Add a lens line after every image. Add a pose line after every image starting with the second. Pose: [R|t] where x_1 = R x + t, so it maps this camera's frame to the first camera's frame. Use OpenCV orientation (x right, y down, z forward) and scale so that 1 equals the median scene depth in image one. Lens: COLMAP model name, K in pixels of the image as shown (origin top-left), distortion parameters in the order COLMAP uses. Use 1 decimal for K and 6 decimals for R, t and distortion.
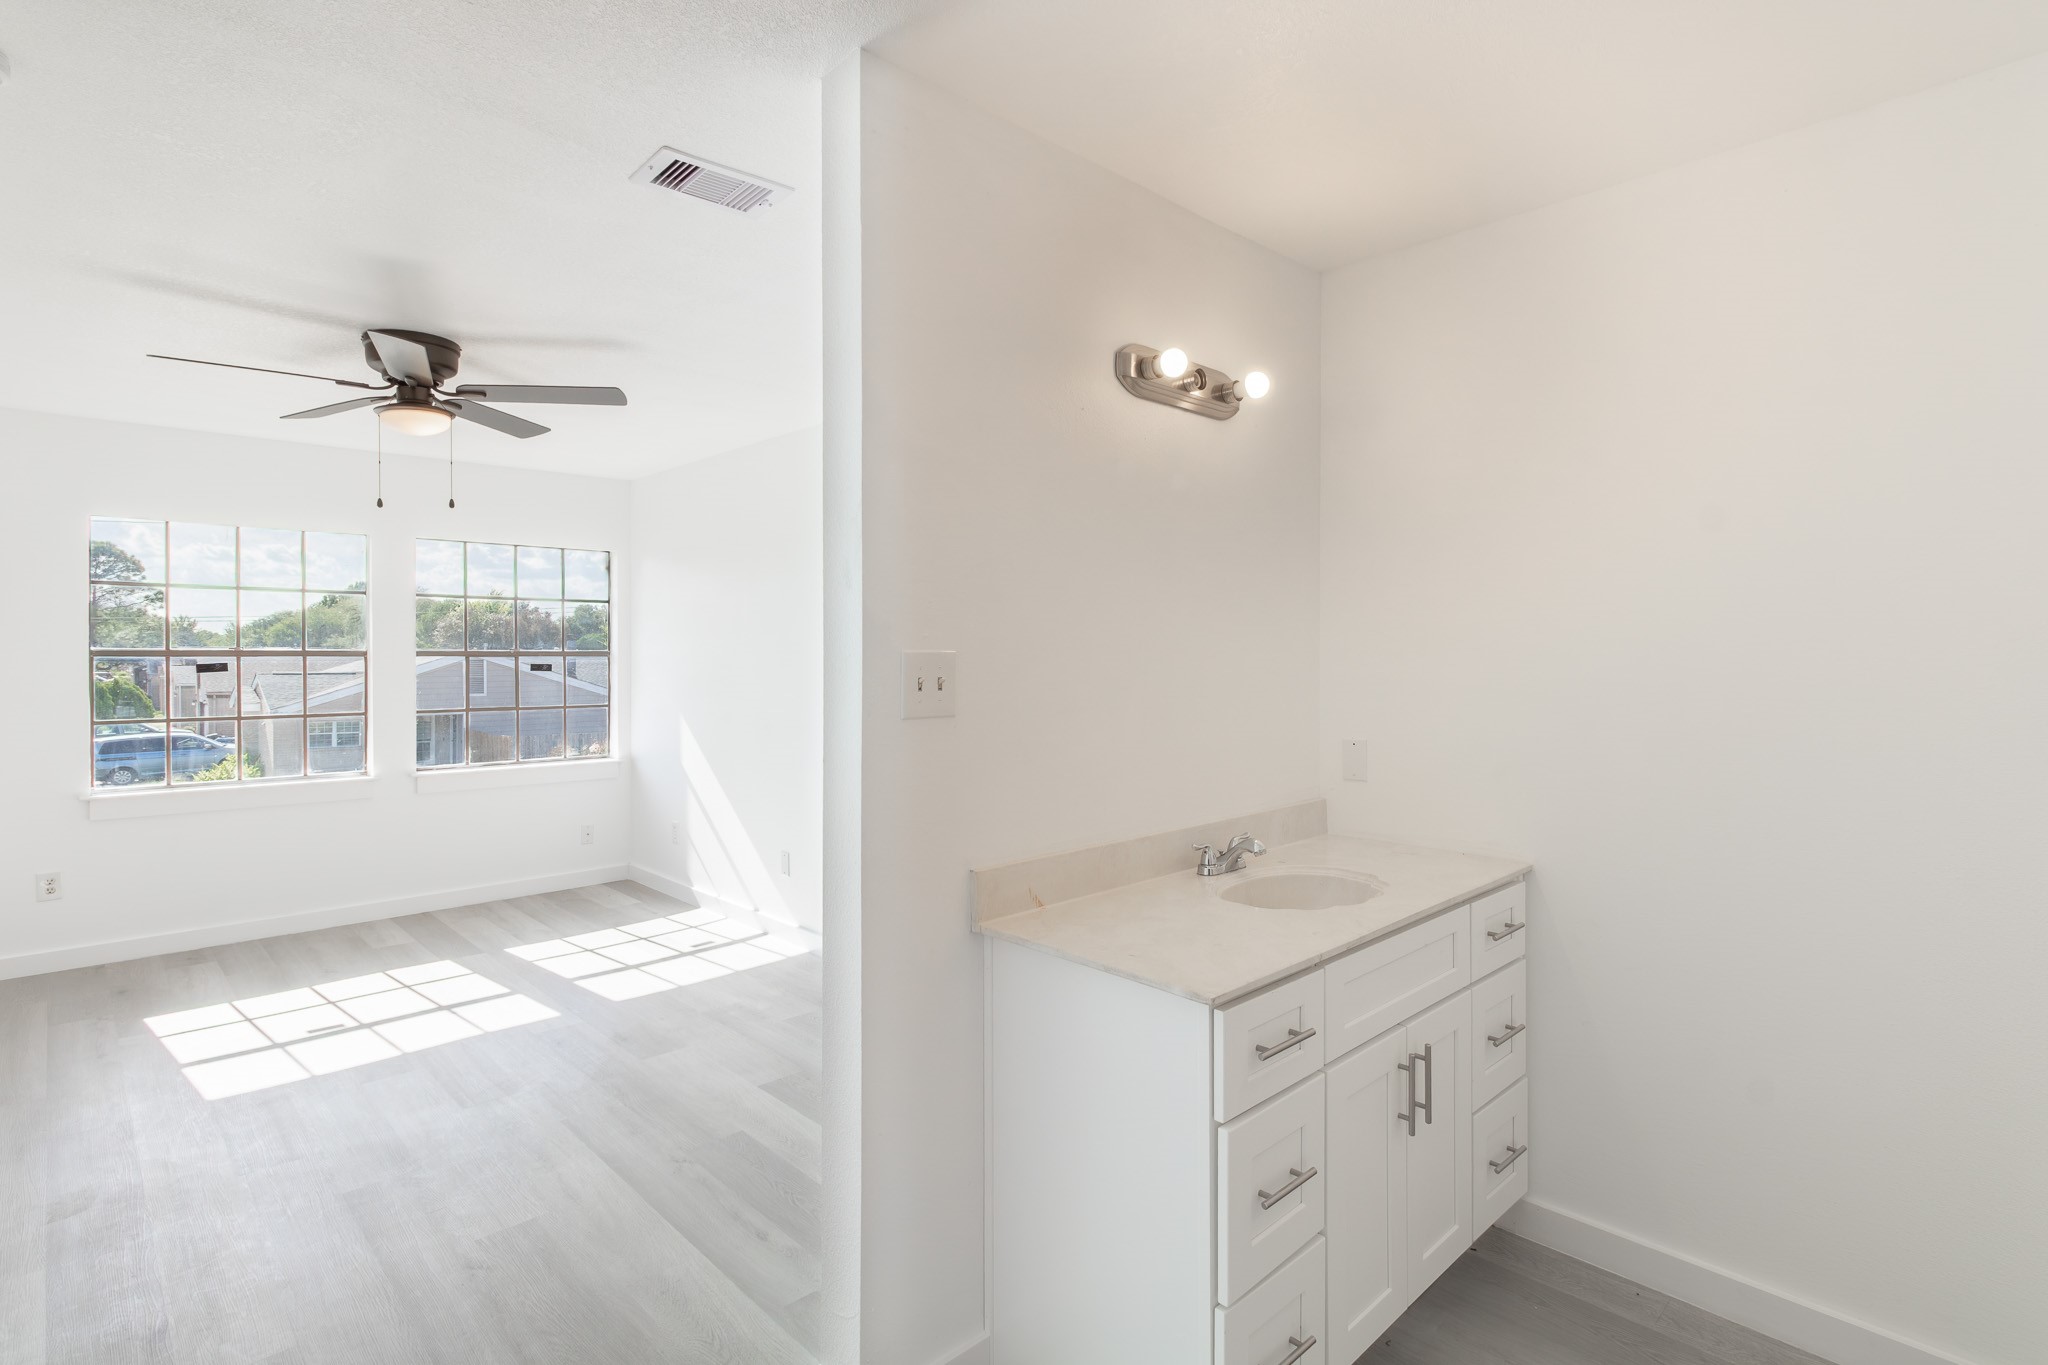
lens RADIAL K [[1015.5, 0, 1022.7], [0, 1015.5, 639.9], [0, 0, 1]] dist [0.000000, -0.000121]
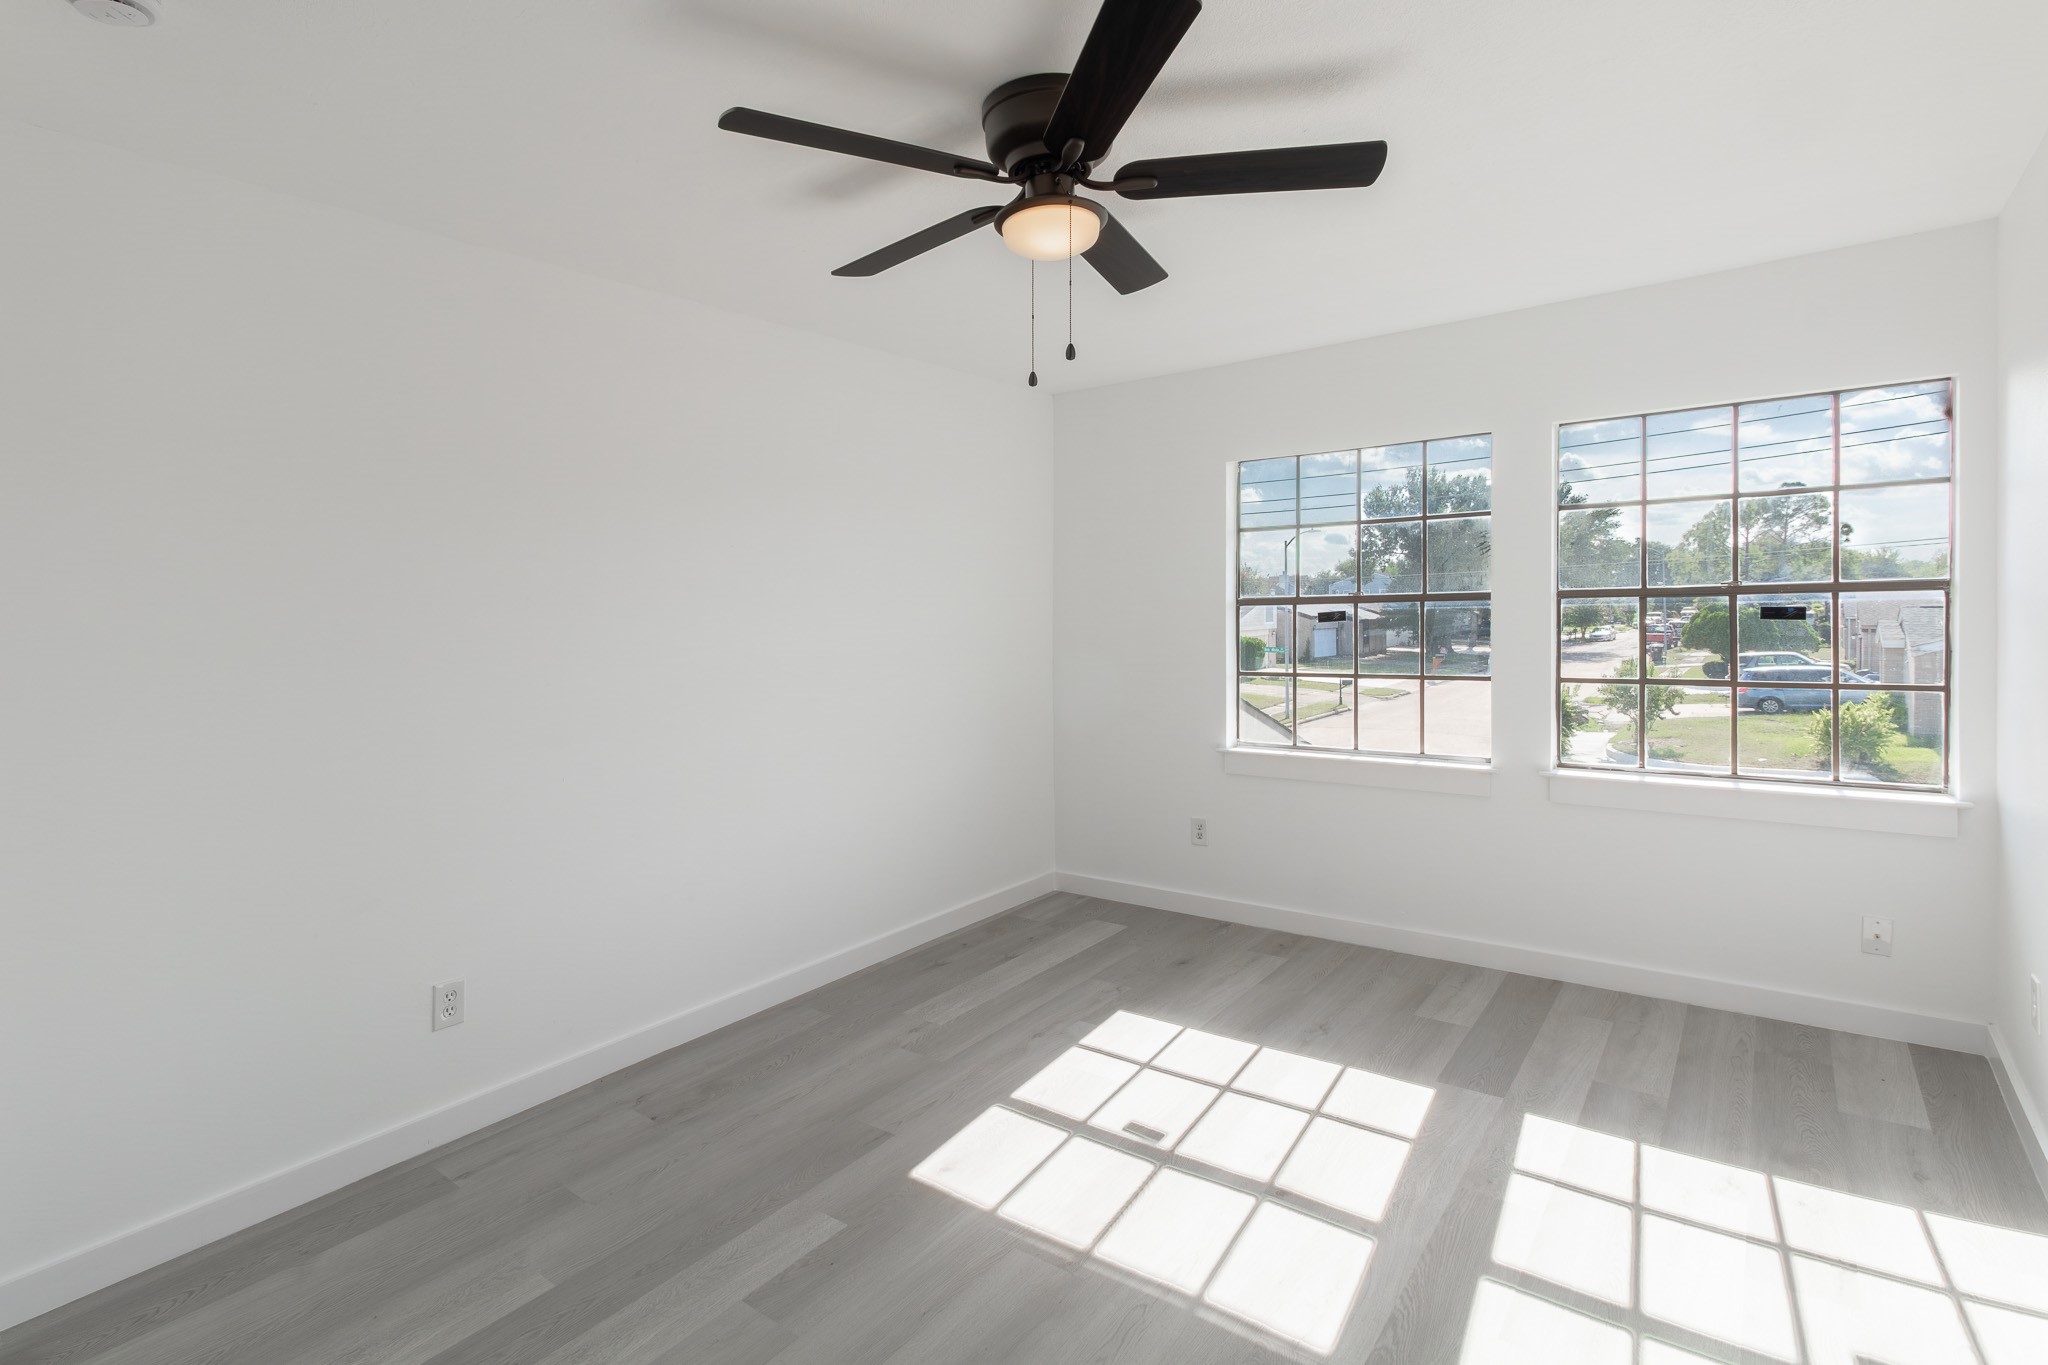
lens RADIAL K [[992.2, 0, 1024.2], [0, 992.2, 599.1], [0, 0, 1]] dist [0.001554, 0.000055]
pose [[0.162799, -0.012537, -0.986580, -0.007920], [0.039539, 0.999199, -0.006173, 0.008700], [0.985867, -0.038004, 0.163164, 0.657246]]
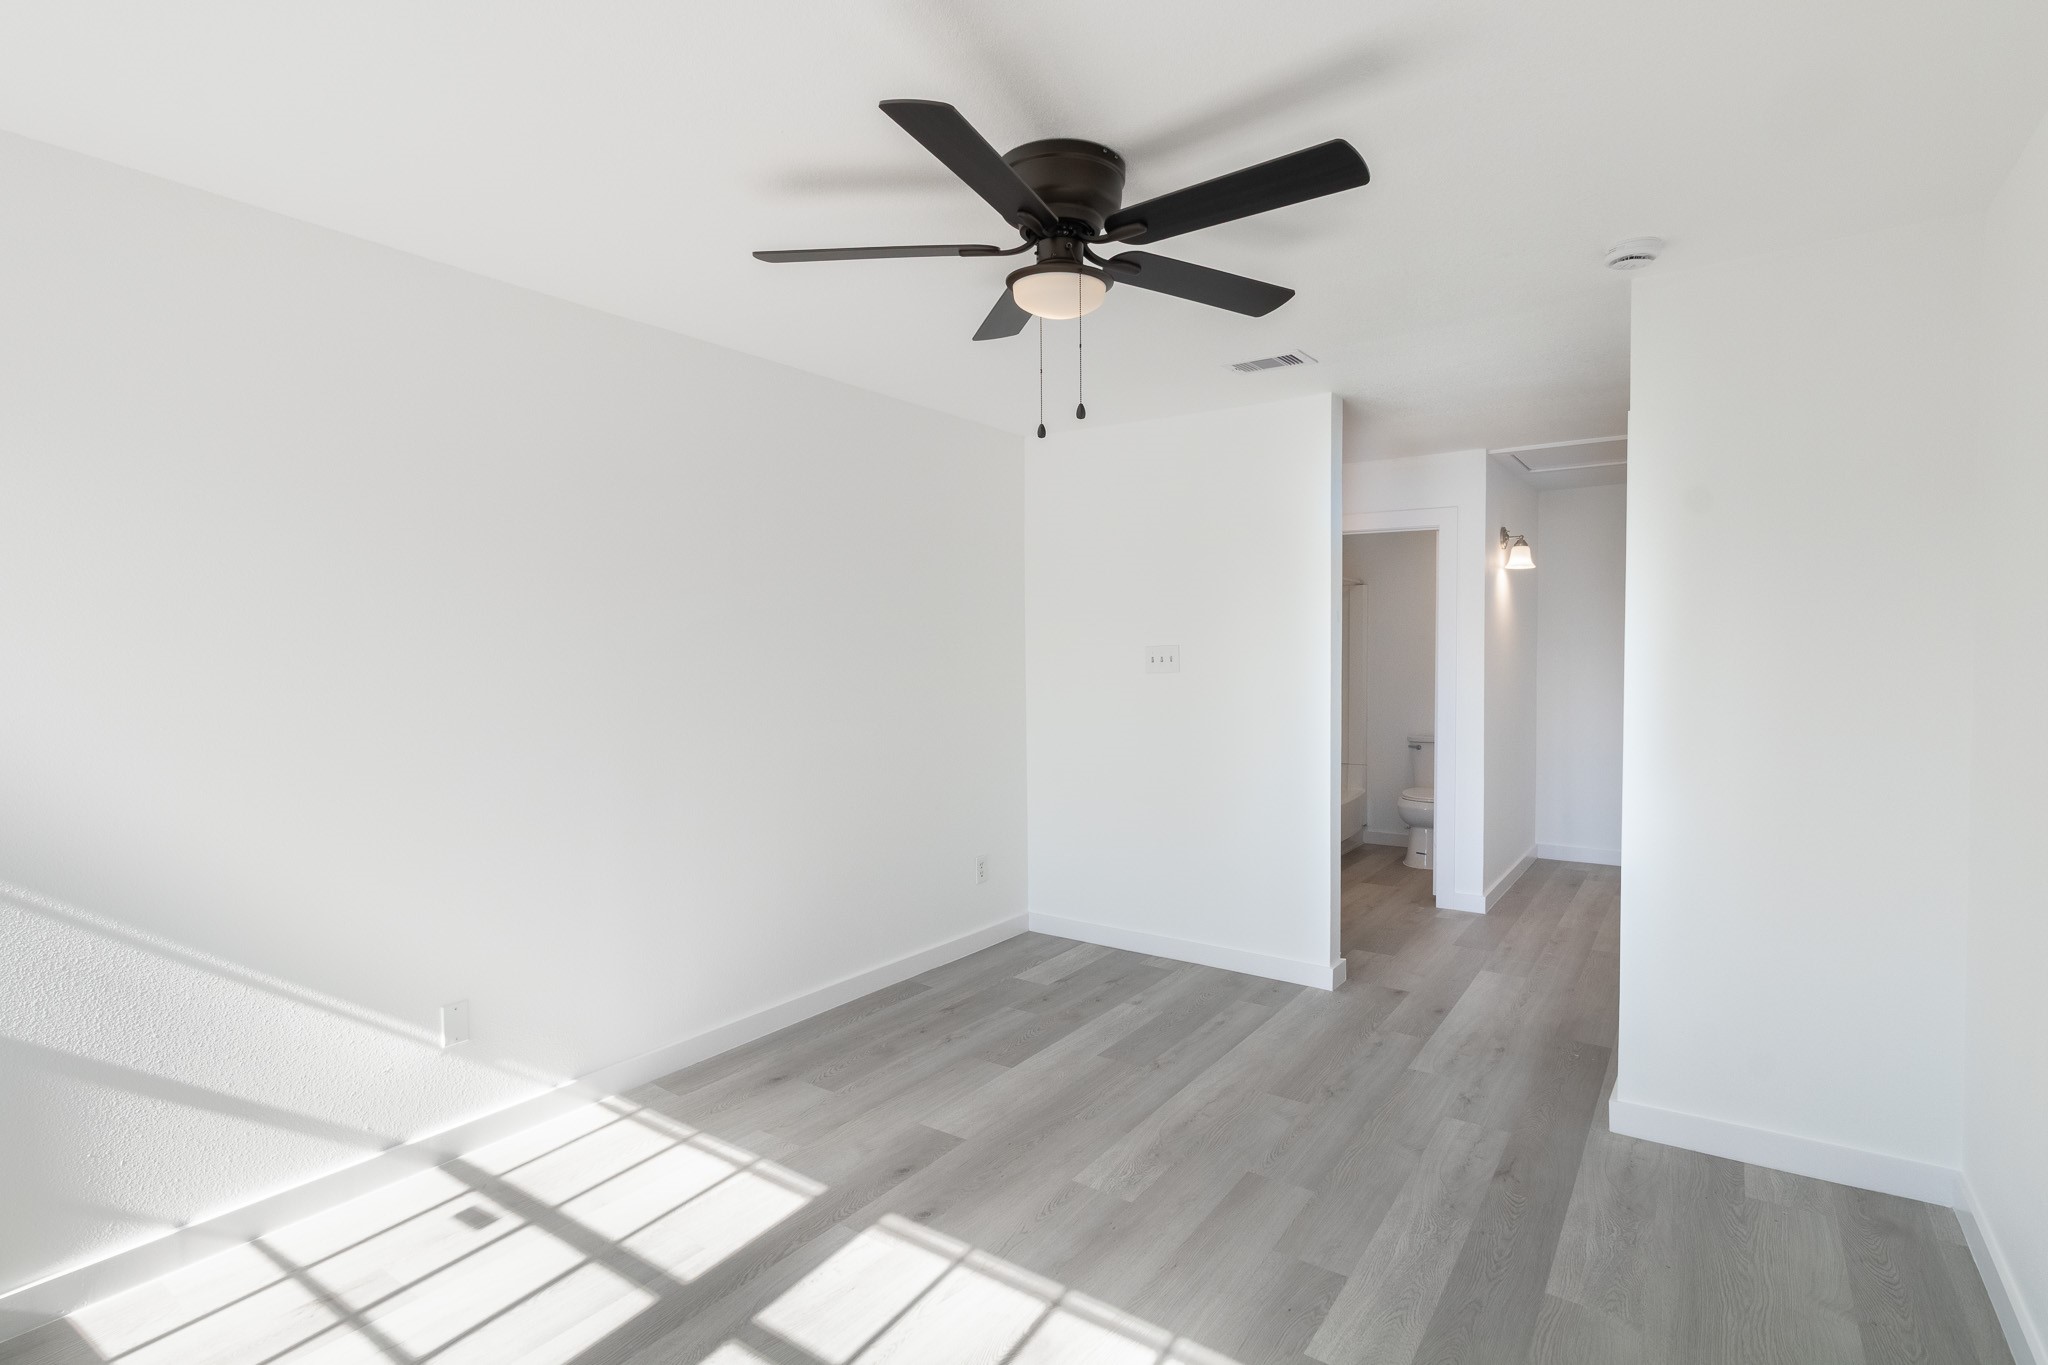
lens RADIAL K [[978.4, 0, 981.4], [0, 978.4, 659.6], [0, 0, 1]] dist [-0.000225, 0.000189]
pose [[-0.178895, -0.006866, 0.983844, -0.866064], [-0.001654, 0.999976, 0.006677, 0.009408], [-0.983867, -0.000432, -0.178902, 0.845745]]
